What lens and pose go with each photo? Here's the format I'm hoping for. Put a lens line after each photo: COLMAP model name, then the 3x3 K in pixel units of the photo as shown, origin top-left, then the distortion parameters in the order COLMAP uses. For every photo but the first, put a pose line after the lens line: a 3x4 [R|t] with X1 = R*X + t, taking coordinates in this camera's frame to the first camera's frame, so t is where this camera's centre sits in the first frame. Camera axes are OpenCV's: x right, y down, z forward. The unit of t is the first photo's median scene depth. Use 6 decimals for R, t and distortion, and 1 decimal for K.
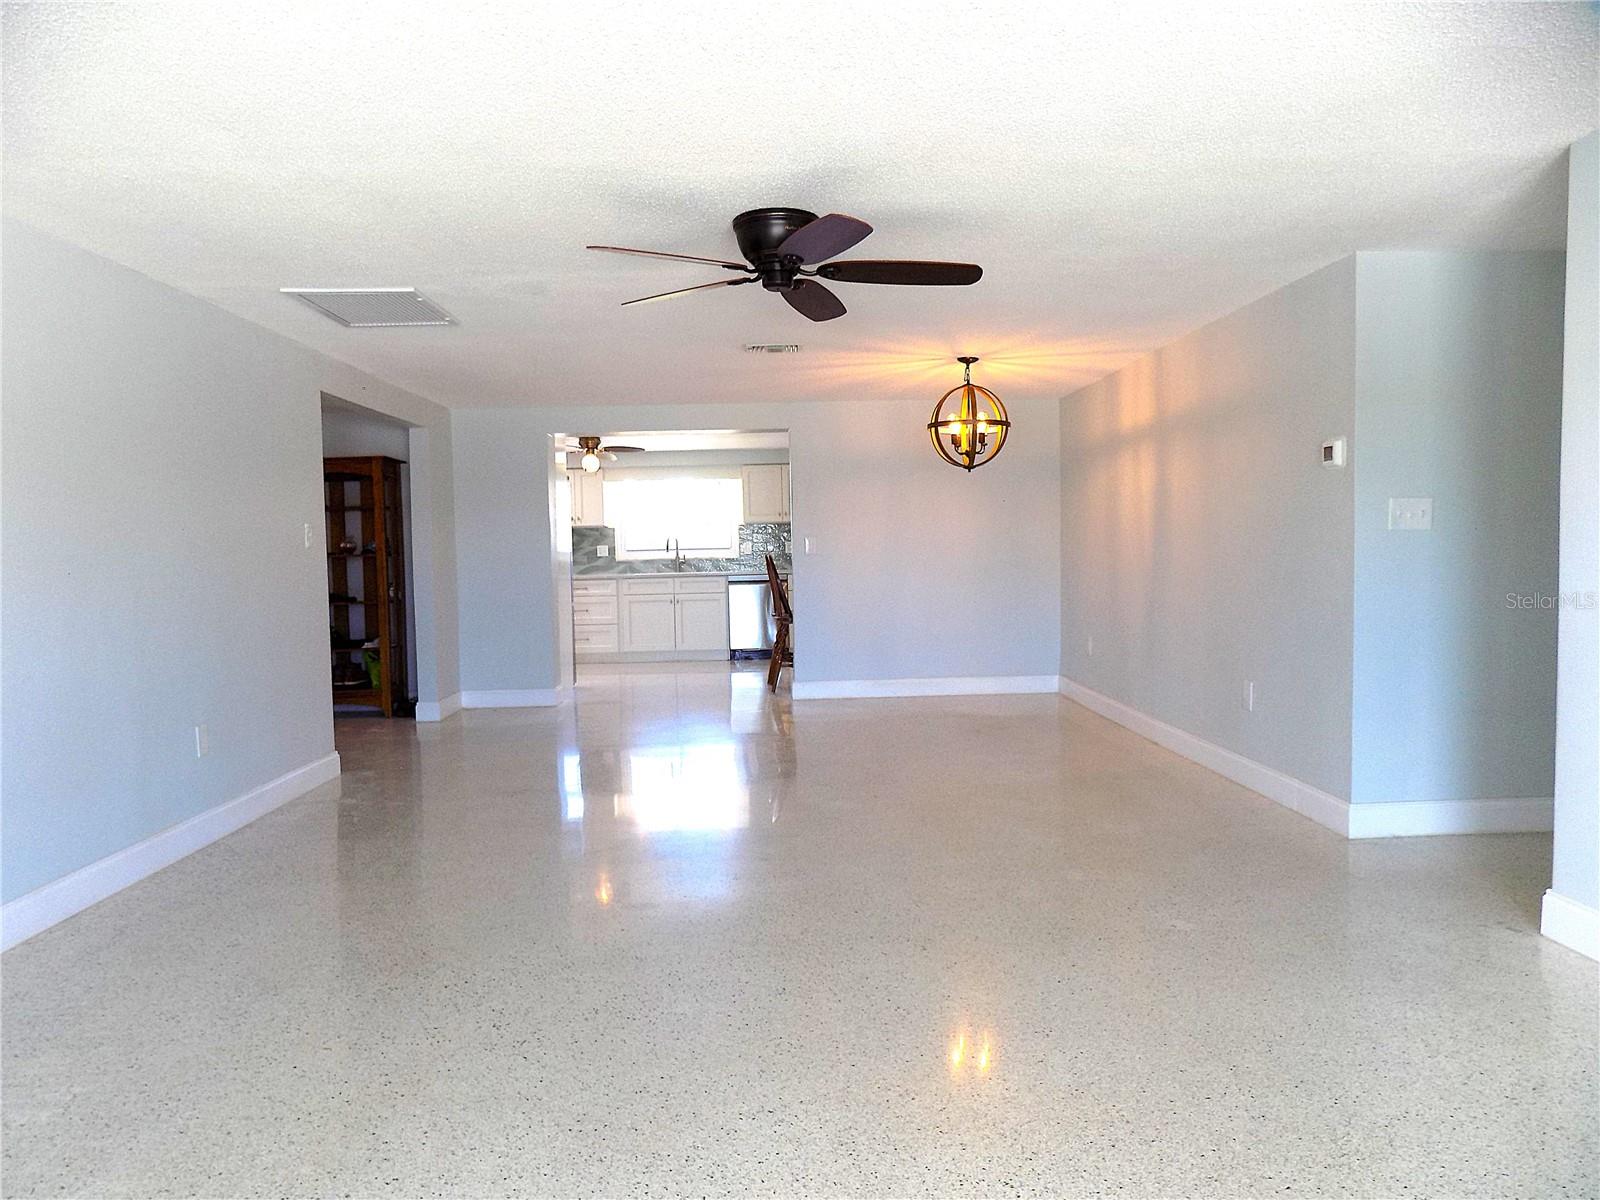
lens RADIAL K [[1097.1, 0, 808.5], [0, 1097.1, 603.3], [0, 0, 1]] dist [-0.060160, 0.062074]
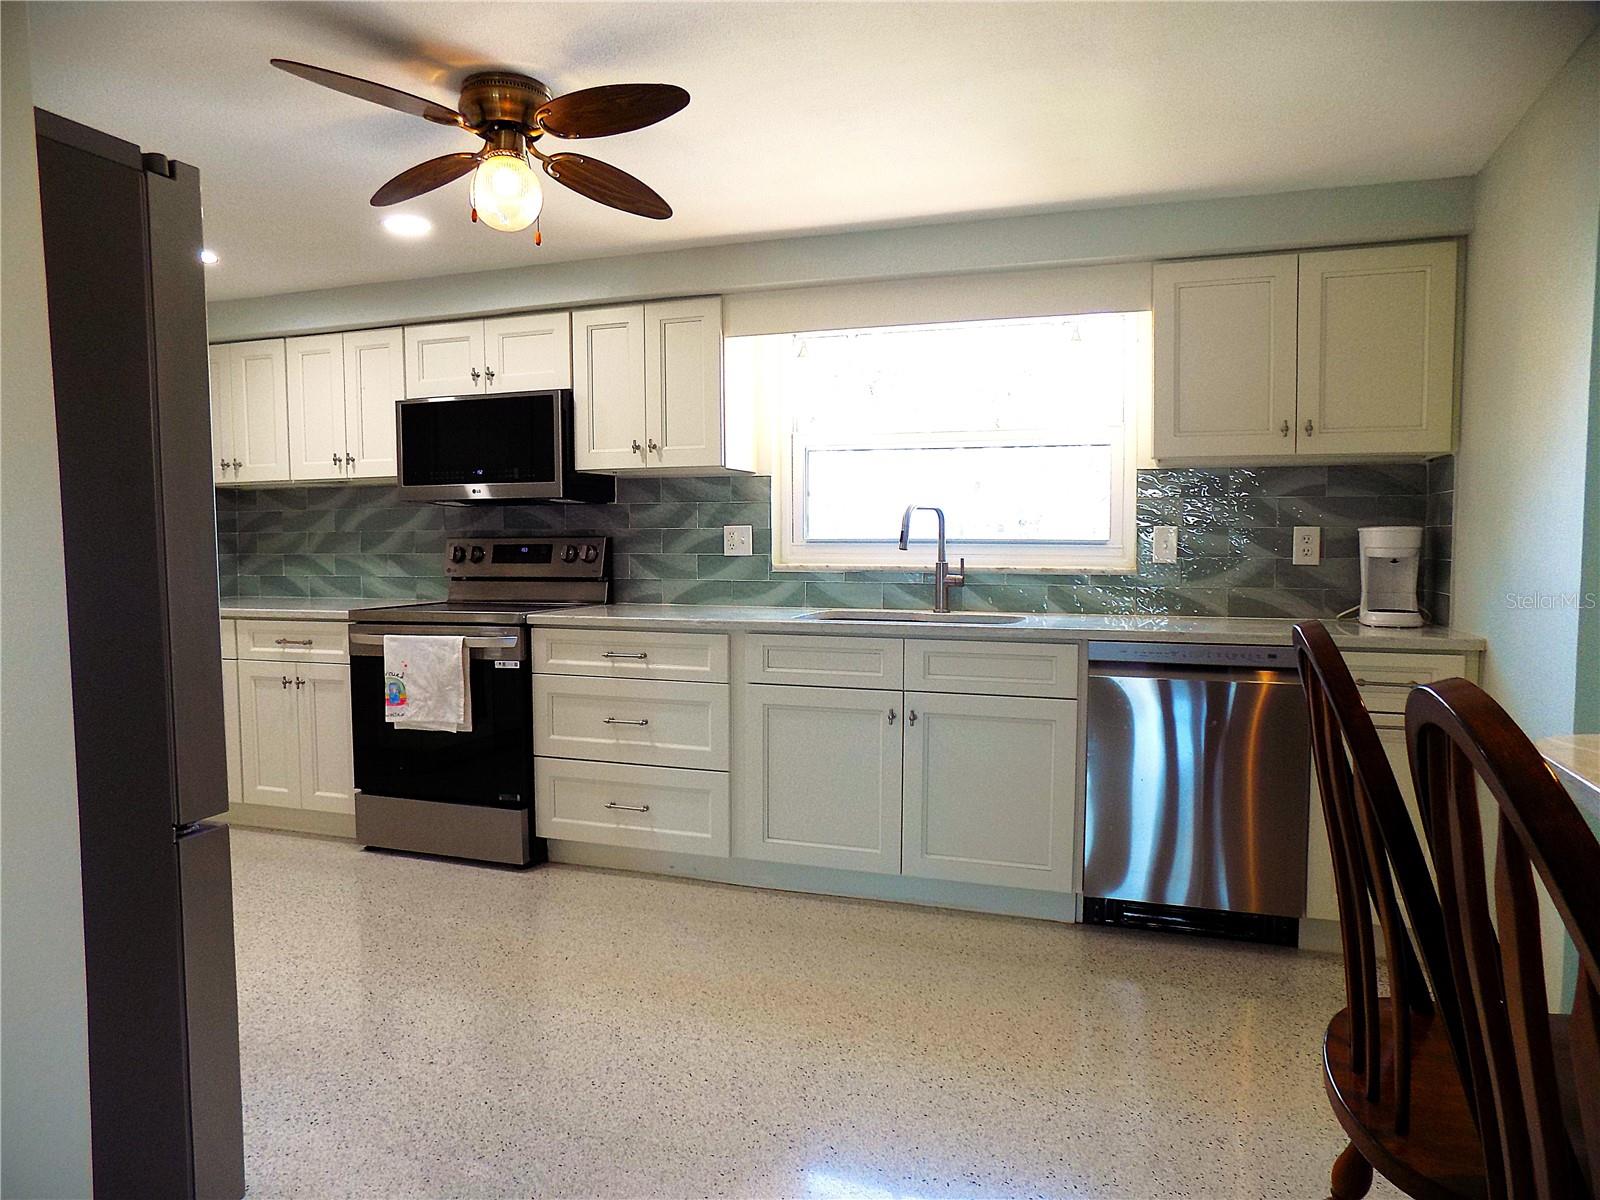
lens RADIAL K [[1097.1, 0, 799.3], [0, 1097.1, 593.8], [0, 0, 1]] dist [-0.060160, 0.062074]
pose [[0.927717, 0.043798, -0.370705, -0.036851], [-0.040495, 0.999040, 0.016693, -0.037551], [0.371080, -0.000475, 0.928601, 0.679051]]
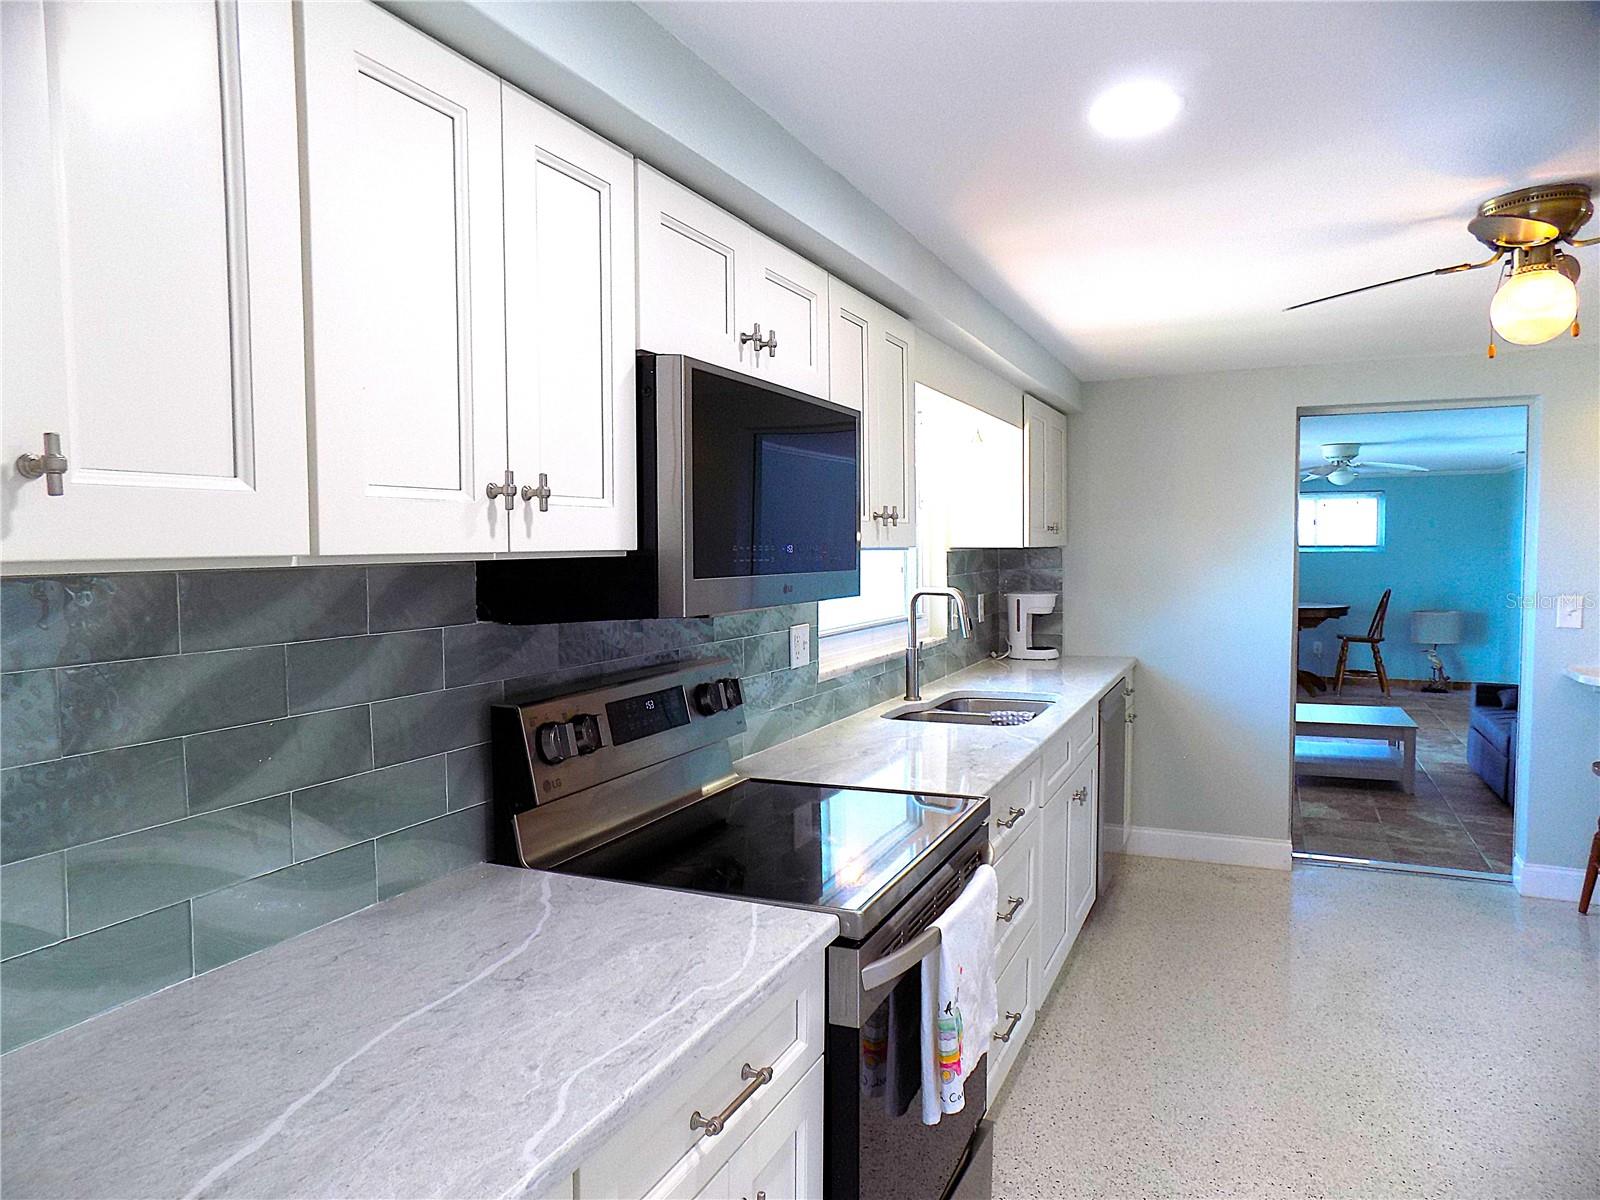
lens RADIAL K [[1097.1, 0, 787.6], [0, 1097.1, 621.3], [0, 0, 1]] dist [-0.060160, 0.062074]
pose [[0.442441, -0.039401, 0.895932, -0.415435], [0.044669, 0.998763, 0.021865, -0.059189], [-0.895684, 0.030347, 0.443654, 0.892257]]
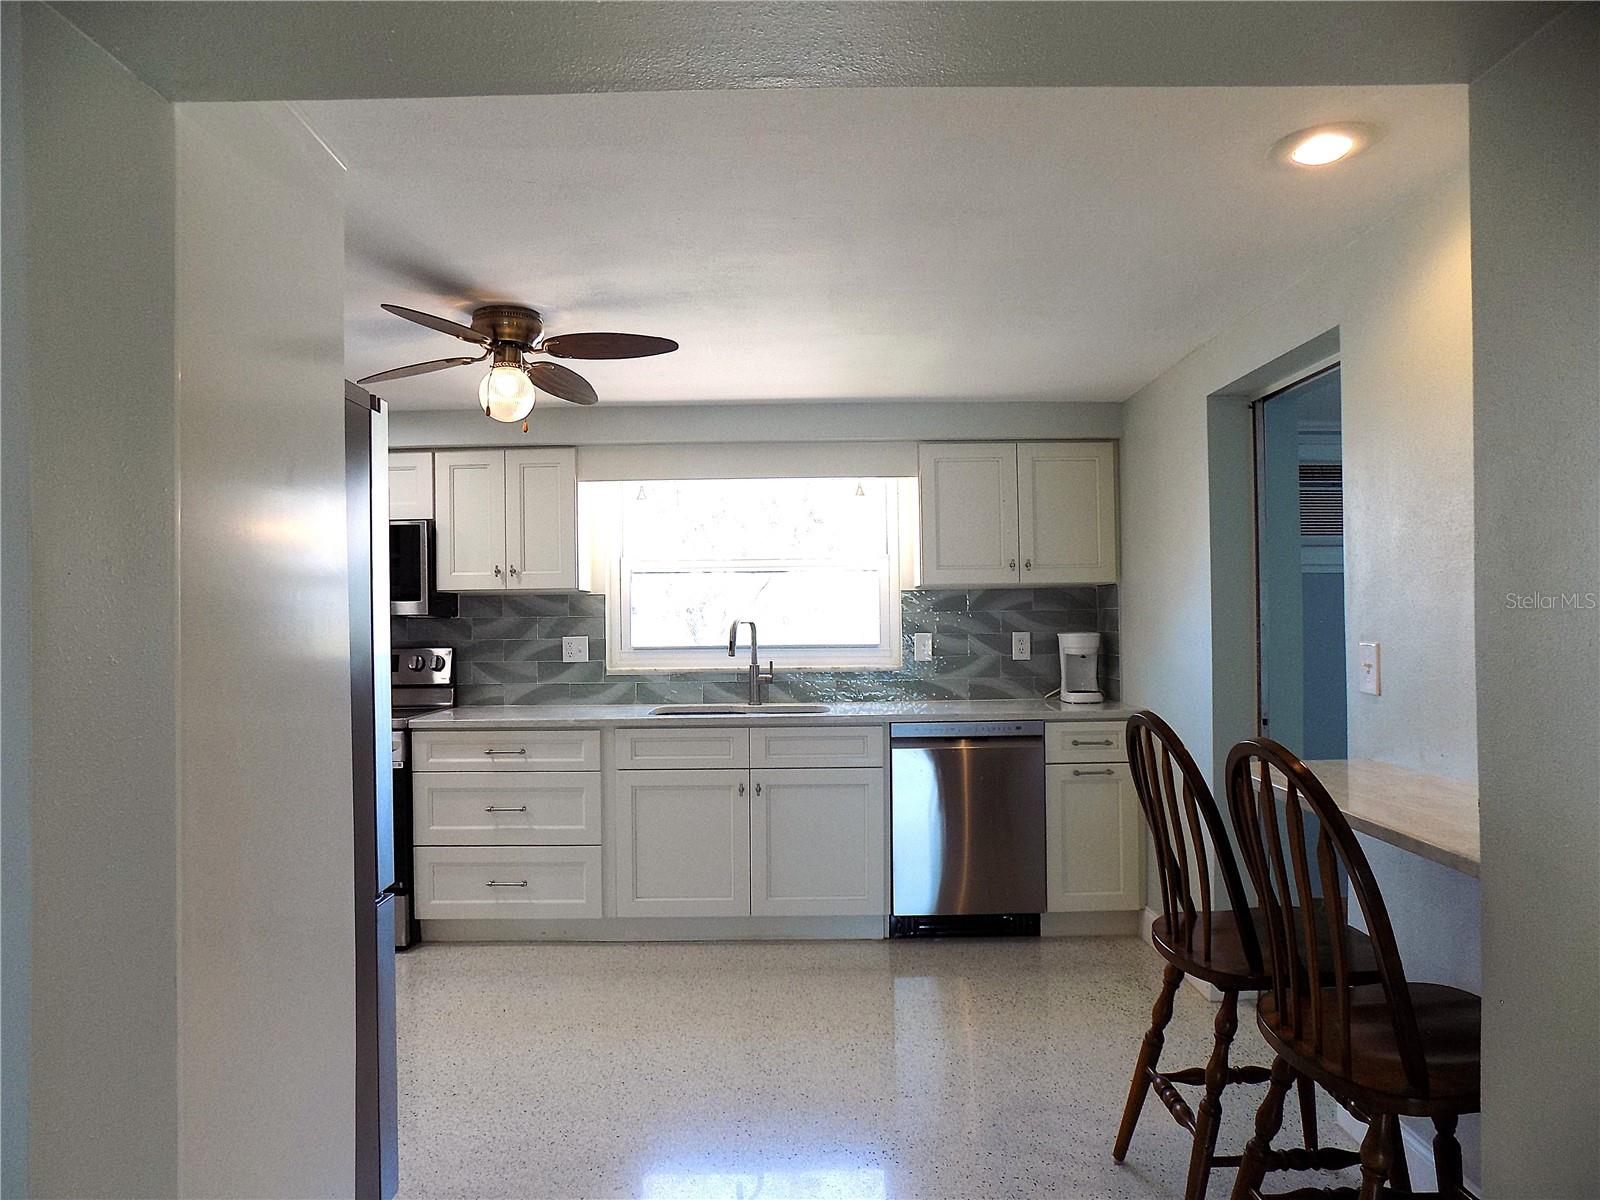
lens RADIAL K [[1097.1, 0, 802.6], [0, 1097.1, 596.2], [0, 0, 1]] dist [-0.060160, 0.062074]
pose [[0.999087, 0.010785, -0.041337, -0.084931], [-0.013506, 0.997720, -0.066130, -0.041835], [0.040529, 0.066628, 0.996954, 0.588708]]
